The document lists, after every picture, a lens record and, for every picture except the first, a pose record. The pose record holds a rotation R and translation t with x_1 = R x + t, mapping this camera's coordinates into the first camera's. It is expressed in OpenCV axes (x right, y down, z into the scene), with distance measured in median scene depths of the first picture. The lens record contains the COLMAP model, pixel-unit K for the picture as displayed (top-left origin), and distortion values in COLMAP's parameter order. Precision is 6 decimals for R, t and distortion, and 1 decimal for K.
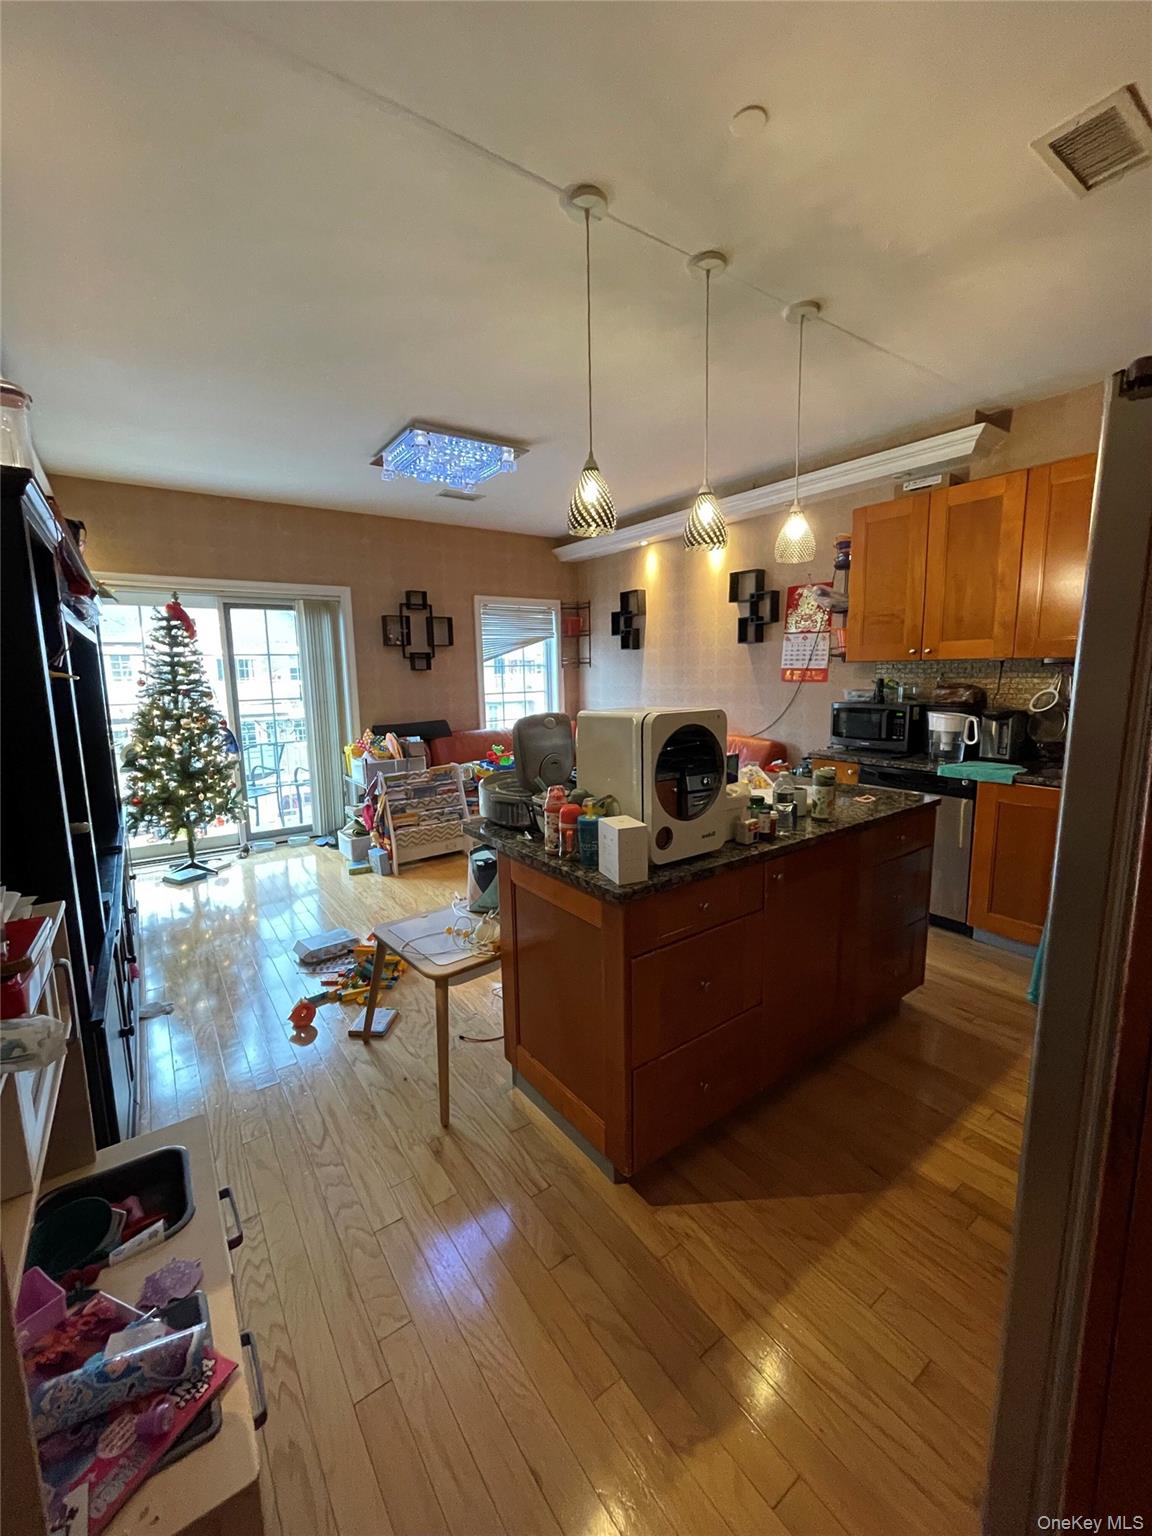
lens RADIAL K [[624.6, 0, 572.6], [0, 624.6, 763.8], [0, 0, 1]] dist [0.001835, 0.000188]
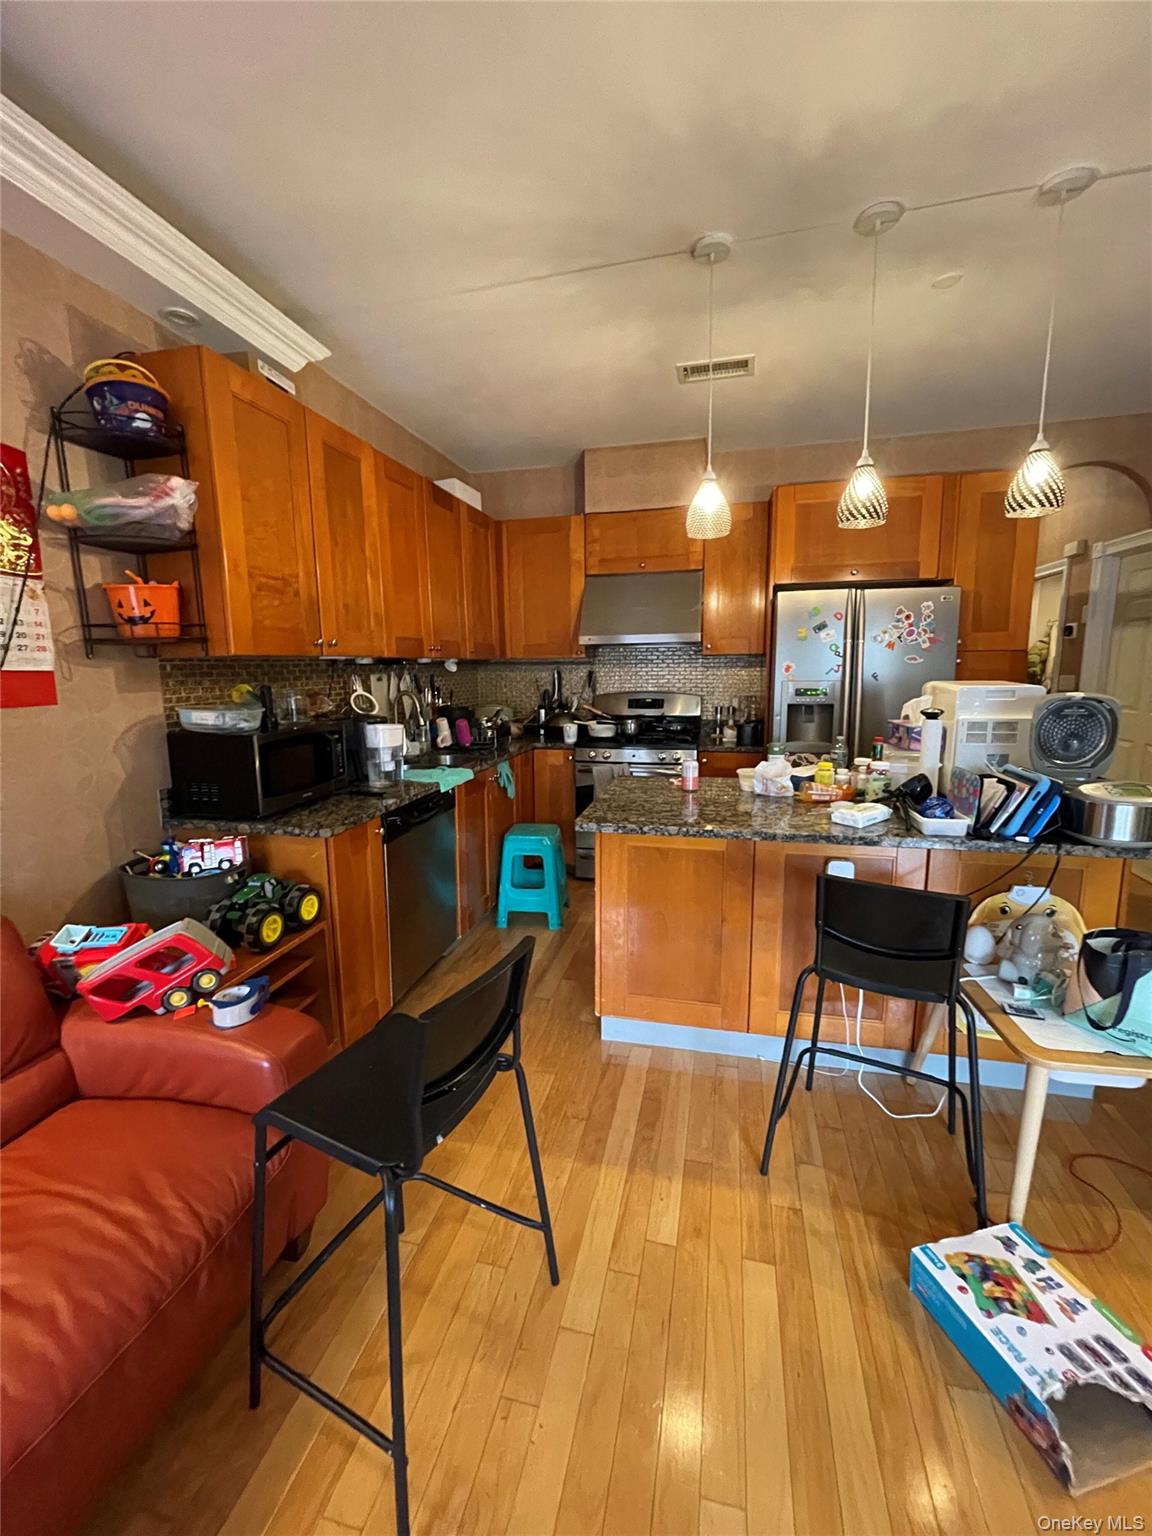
lens RADIAL K [[624.6, 0, 572.7], [0, 624.6, 762.6], [0, 0, 1]] dist [0.001835, 0.000188]
pose [[-0.657467, -0.092359, 0.747801, -0.094233], [0.138994, 0.960561, 0.240840, -0.113684], [-0.740552, 0.262285, -0.618700, 0.787816]]
